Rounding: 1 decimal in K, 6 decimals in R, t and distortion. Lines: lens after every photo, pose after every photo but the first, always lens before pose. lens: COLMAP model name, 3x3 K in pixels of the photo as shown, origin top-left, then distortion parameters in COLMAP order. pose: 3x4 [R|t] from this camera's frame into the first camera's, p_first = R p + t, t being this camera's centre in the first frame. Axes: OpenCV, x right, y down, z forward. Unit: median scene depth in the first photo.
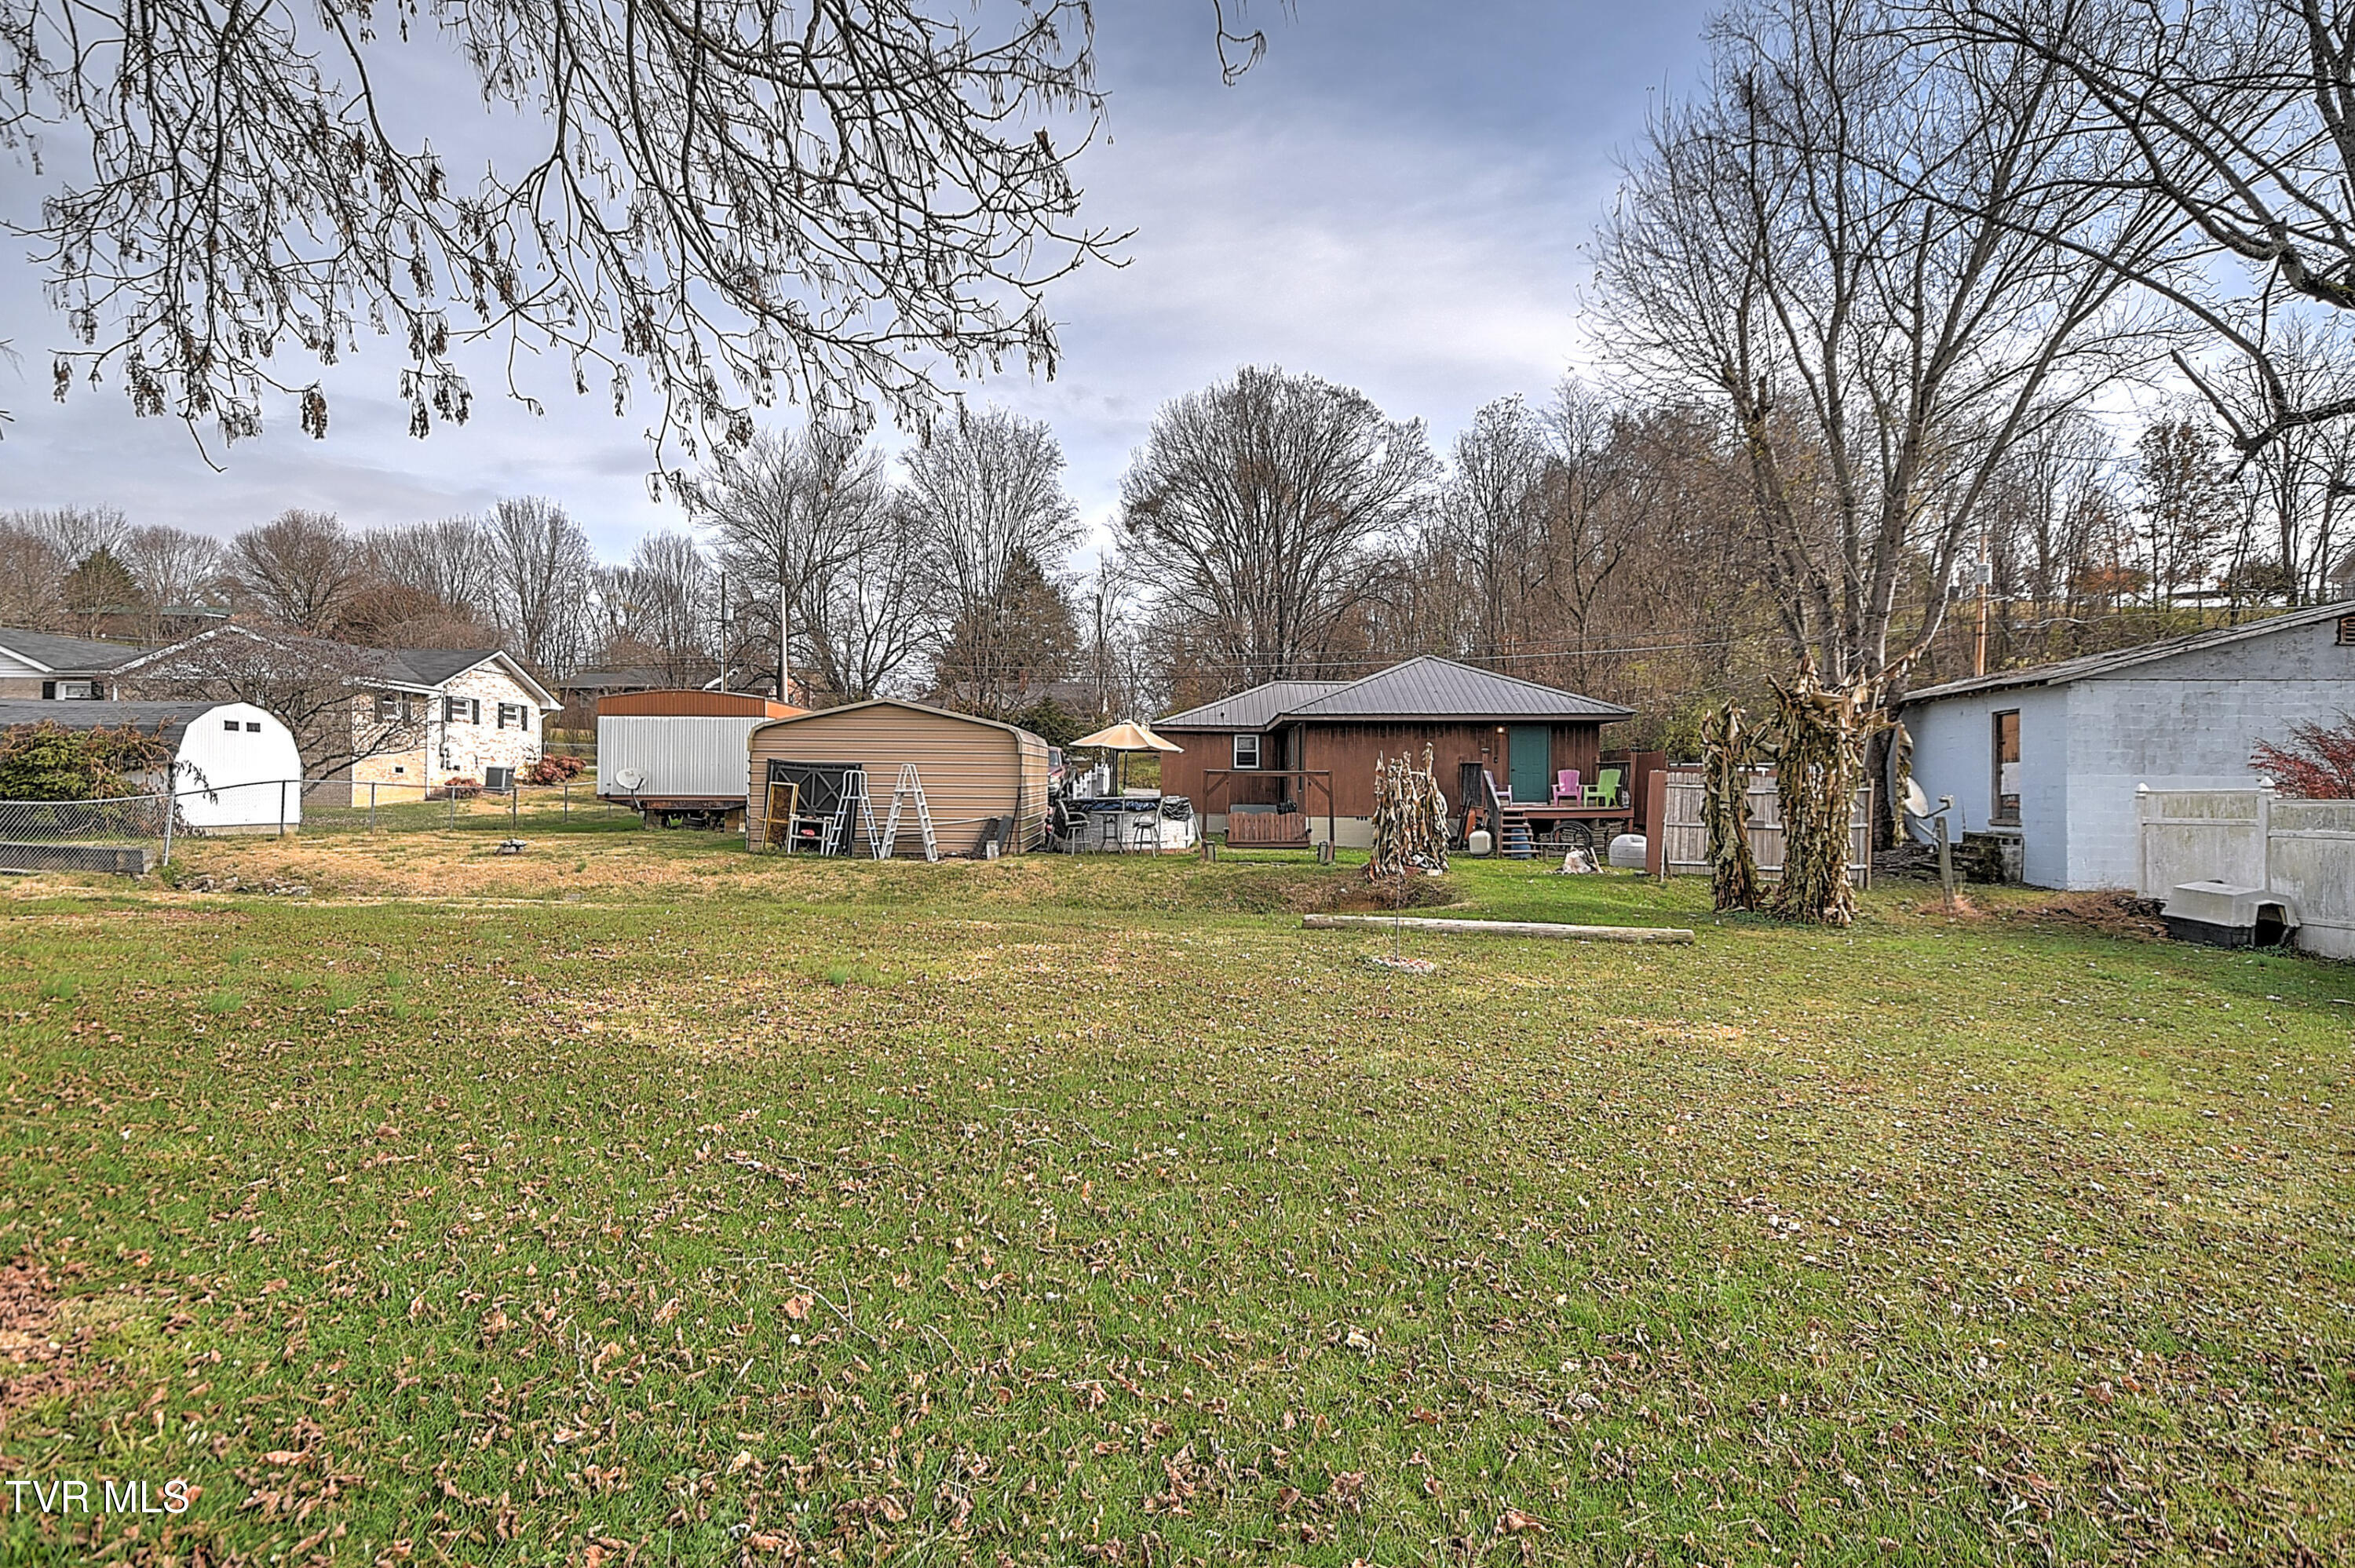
lens RADIAL K [[1298.3, 0, 1180.3], [0, 1298.3, 783.5], [0, 0, 1]] dist [0.003406, 0.000866]
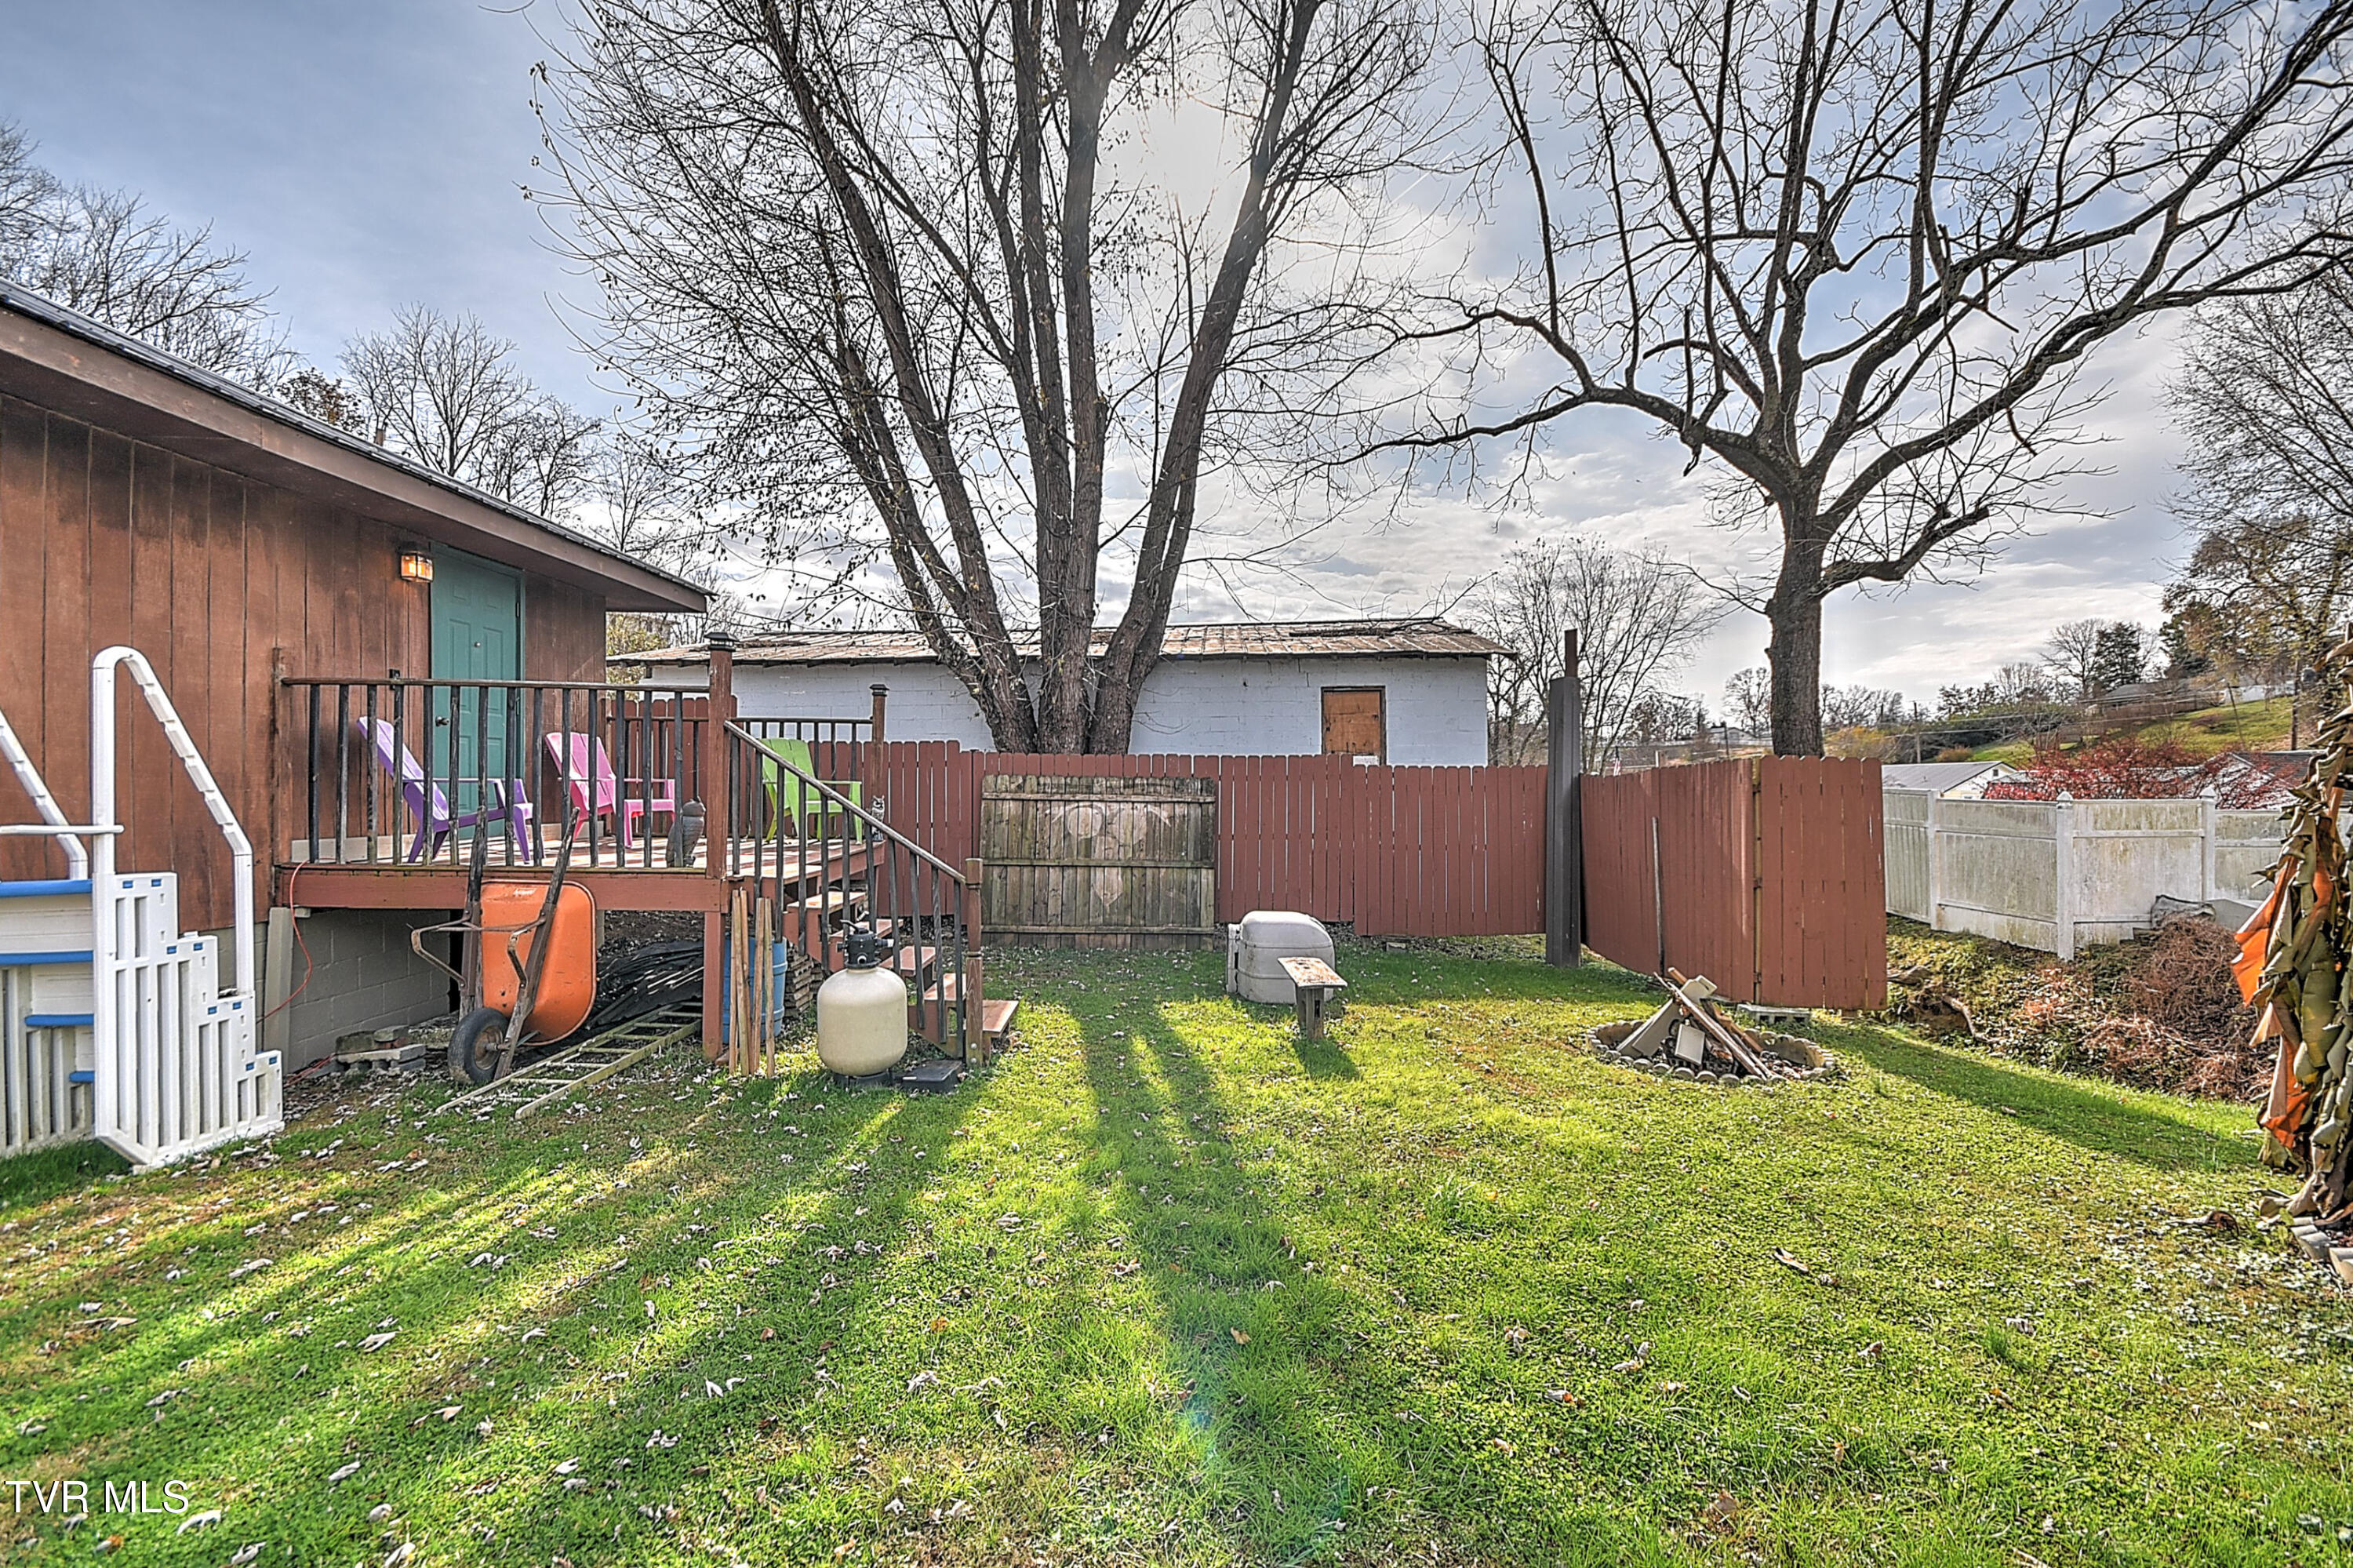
lens RADIAL K [[1034.9, 0, 1179.1], [0, 1034.9, 791.1], [0, 0, 1]] dist [0.011725, -0.001997]
pose [[-0.029518, -0.005638, 0.999548, 0.030986], [-0.010904, 0.999926, 0.005319, 0.001280], [-0.999505, -0.010742, -0.029577, 0.850732]]
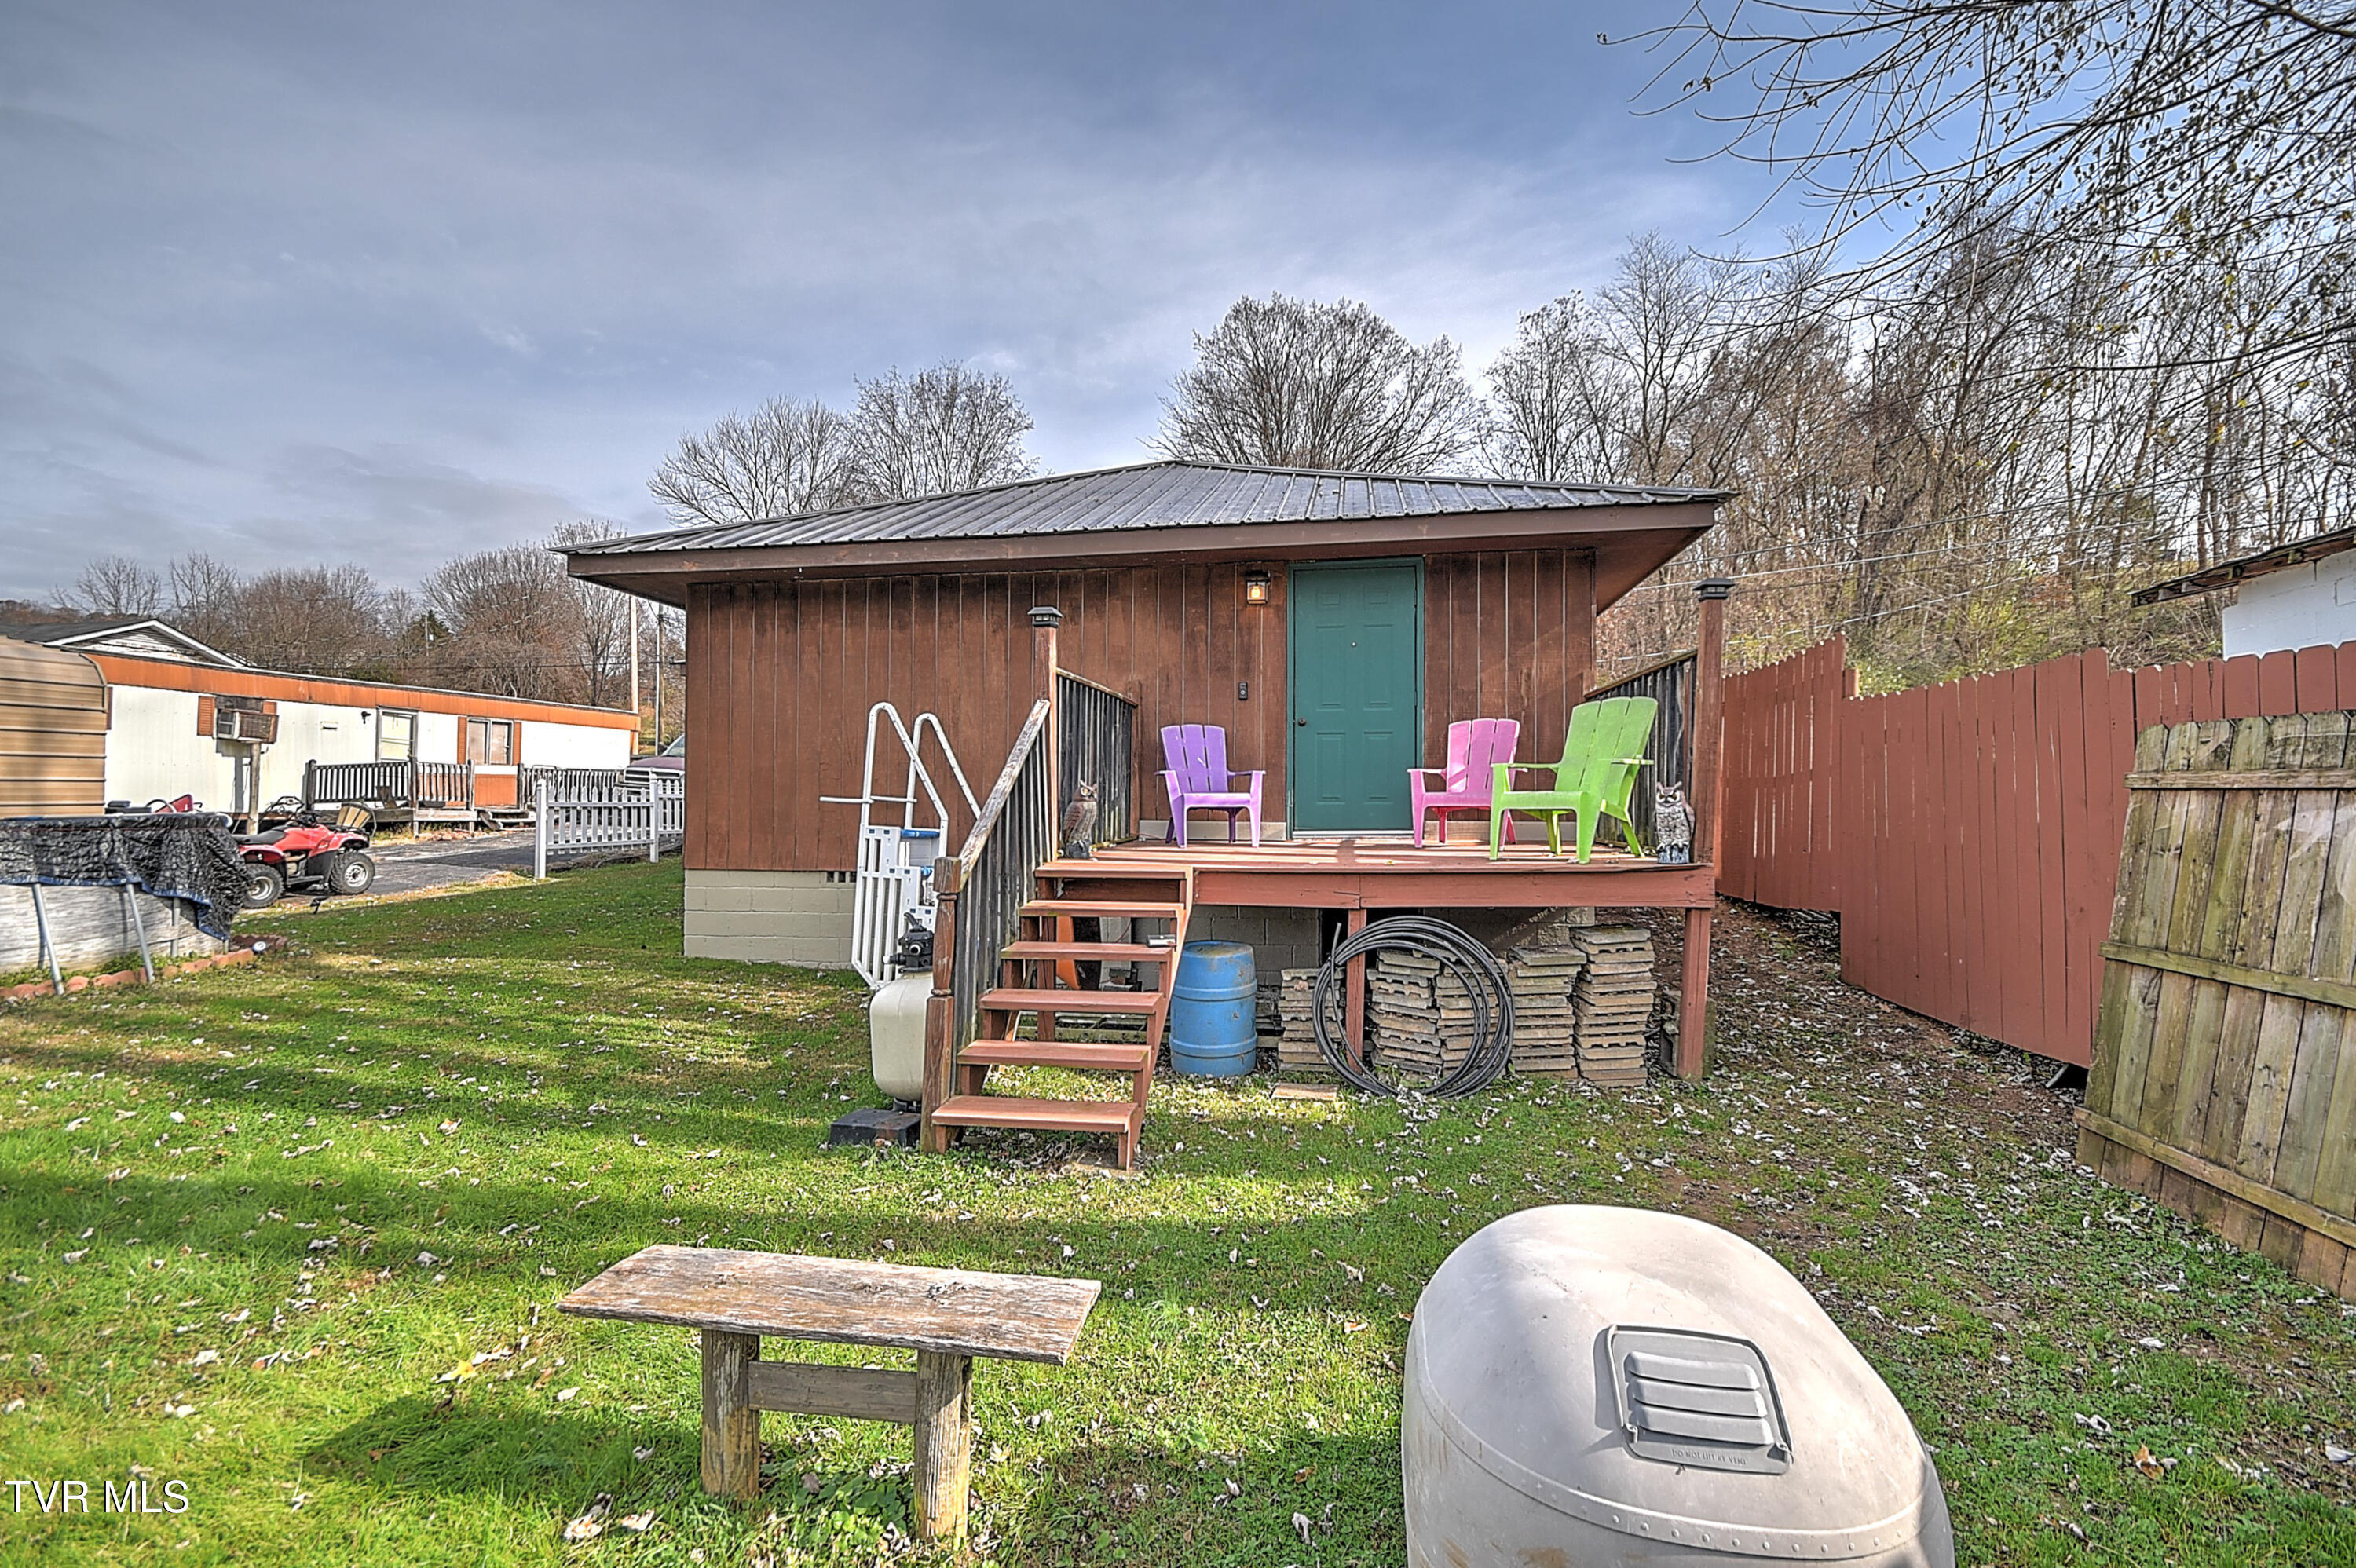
lens RADIAL K [[1036.1, 0, 1174.2], [0, 1036.1, 772.2], [0, 0, 1]] dist [0.011725, -0.001997]
pose [[0.986291, -0.005228, -0.164930, 0.267684], [0.001521, 0.999744, -0.022593, 0.006823], [0.165005, 0.022033, 0.986047, 0.756044]]
